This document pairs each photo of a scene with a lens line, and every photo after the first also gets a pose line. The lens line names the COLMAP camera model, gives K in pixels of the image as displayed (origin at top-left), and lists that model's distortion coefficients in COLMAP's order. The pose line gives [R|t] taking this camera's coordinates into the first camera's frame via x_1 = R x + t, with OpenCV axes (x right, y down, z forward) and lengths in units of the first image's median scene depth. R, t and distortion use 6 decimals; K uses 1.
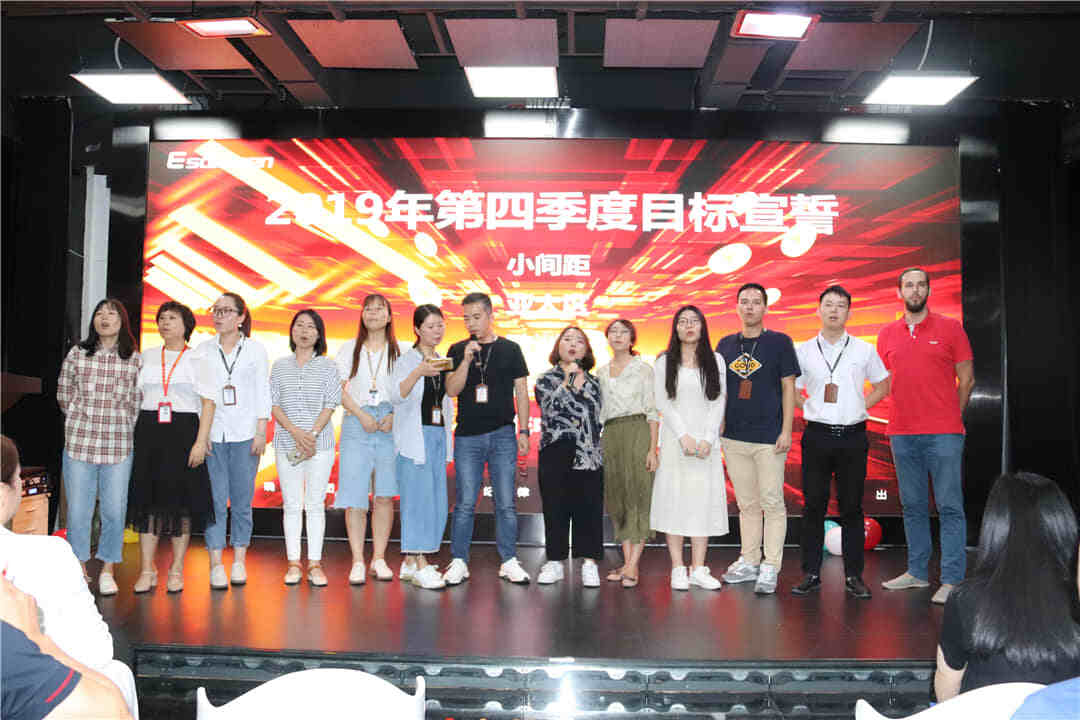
lens RADIAL K [[1034.1, 0, 517.9], [0, 1034.1, 376.5], [0, 0, 1]] dist [-0.114300, -0.007445]
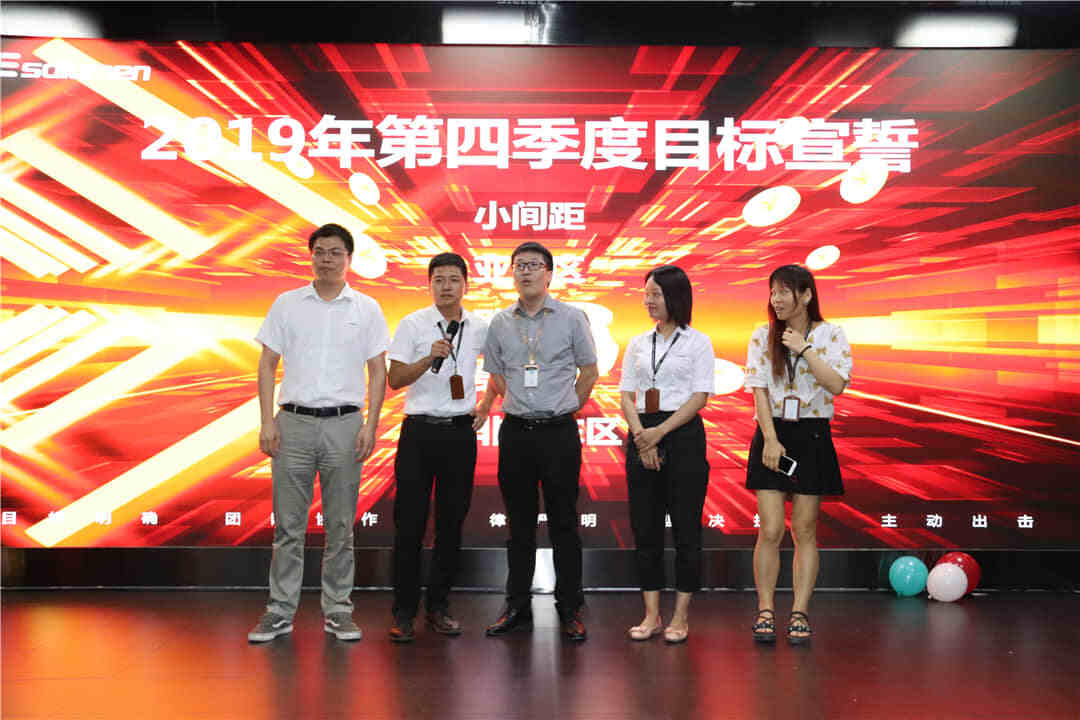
lens RADIAL K [[1116.9, 0, 556.4], [0, 1116.9, 360.9], [0, 0, 1]] dist [0.008988, 0.022032]
pose [[0.998264, -0.007497, 0.058413, 0.000876], [0.007242, 0.999963, 0.004561, -0.006541], [-0.058445, -0.004130, 0.998282, 0.190658]]
